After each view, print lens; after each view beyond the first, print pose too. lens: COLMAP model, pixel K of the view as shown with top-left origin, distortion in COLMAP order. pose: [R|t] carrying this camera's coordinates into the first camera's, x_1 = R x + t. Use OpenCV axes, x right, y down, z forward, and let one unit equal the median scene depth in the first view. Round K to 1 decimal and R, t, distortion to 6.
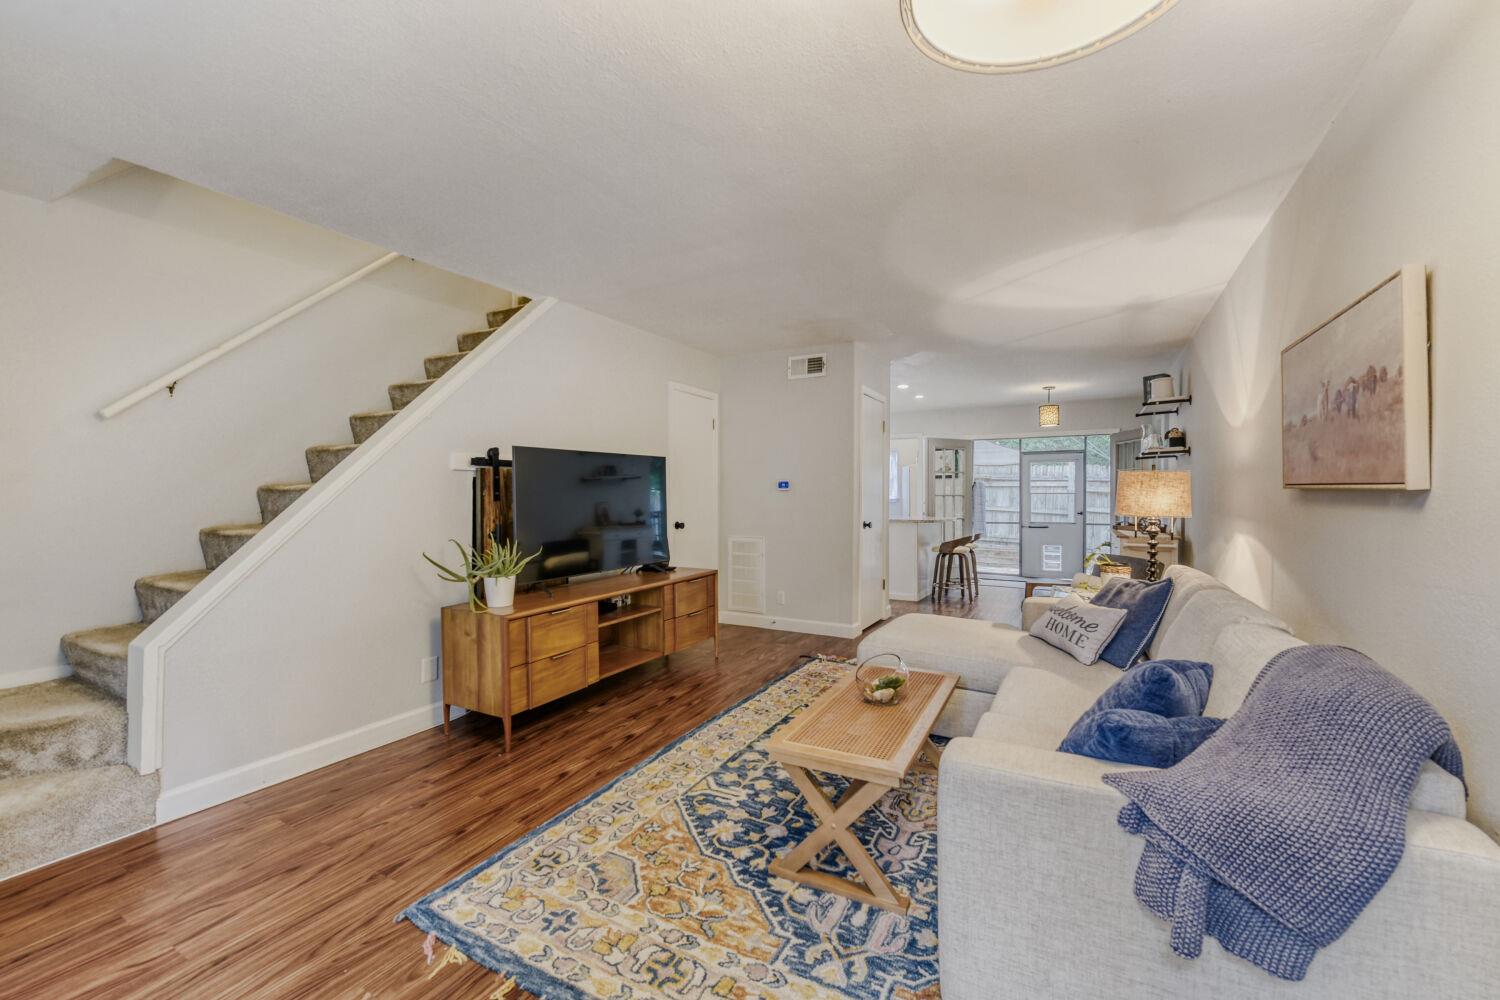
lens RADIAL K [[618.1, 0, 783.8], [0, 618.1, 499.6], [0, 0, 1]] dist [0.000753, -0.000058]
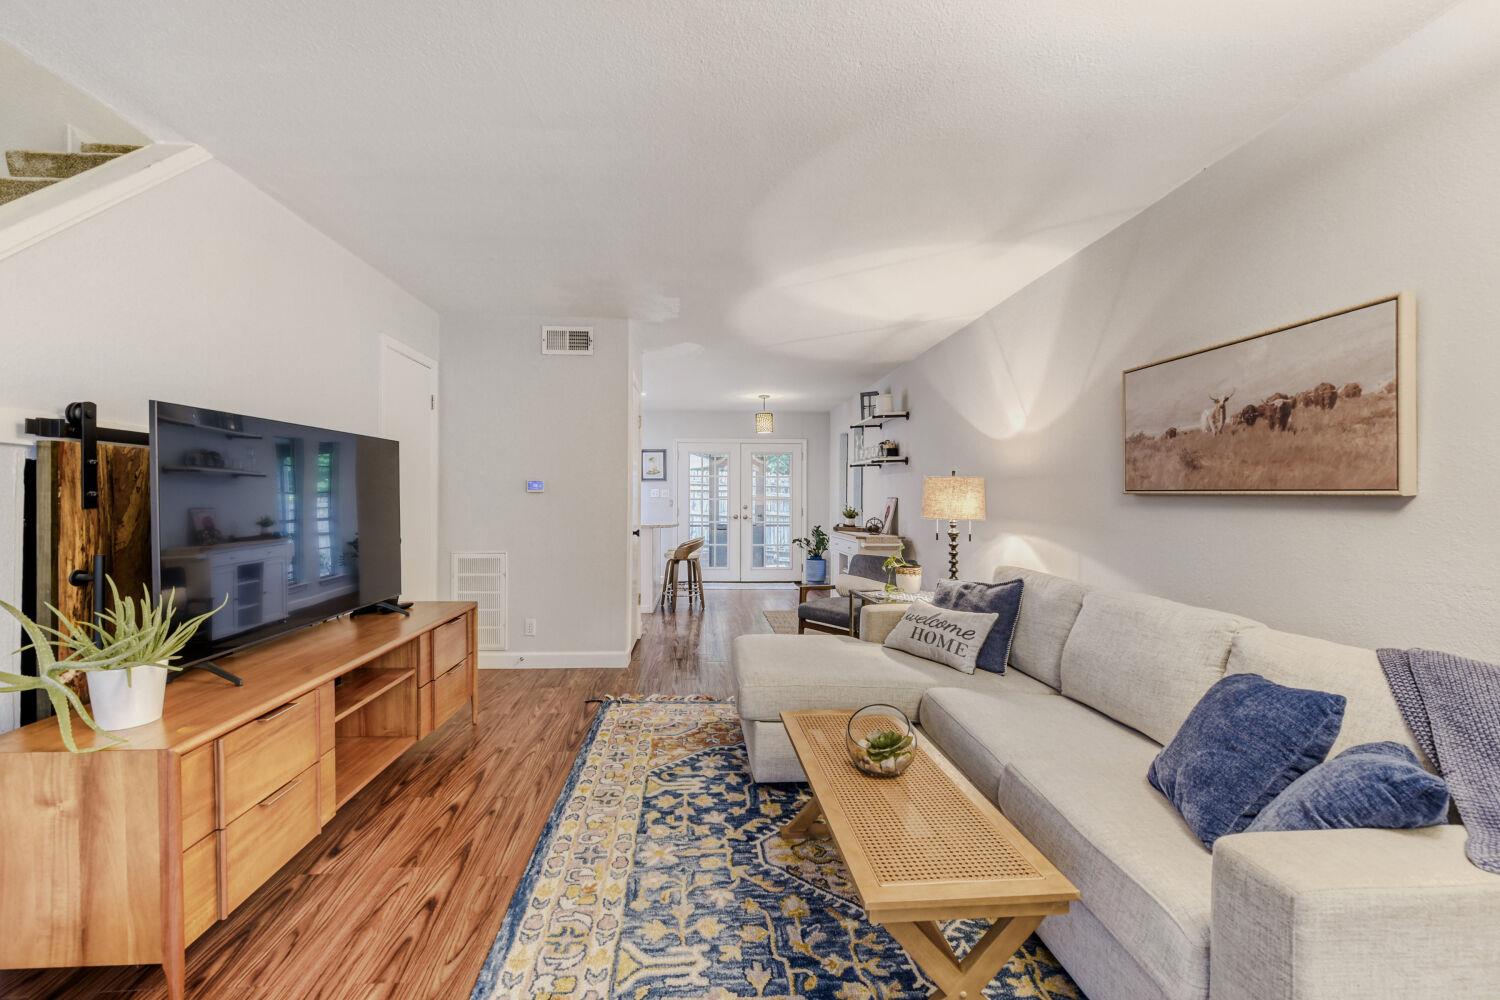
lens RADIAL K [[602.9, 0, 750.0], [0, 602.9, 500.0], [0, 0, 1]] dist [-0.002056, -0.000738]
pose [[0.863042, 0.001697, 0.505129, -0.252415], [0.000810, 0.999988, -0.004743, -0.001978], [-0.505131, 0.004503, 0.863031, 0.312497]]
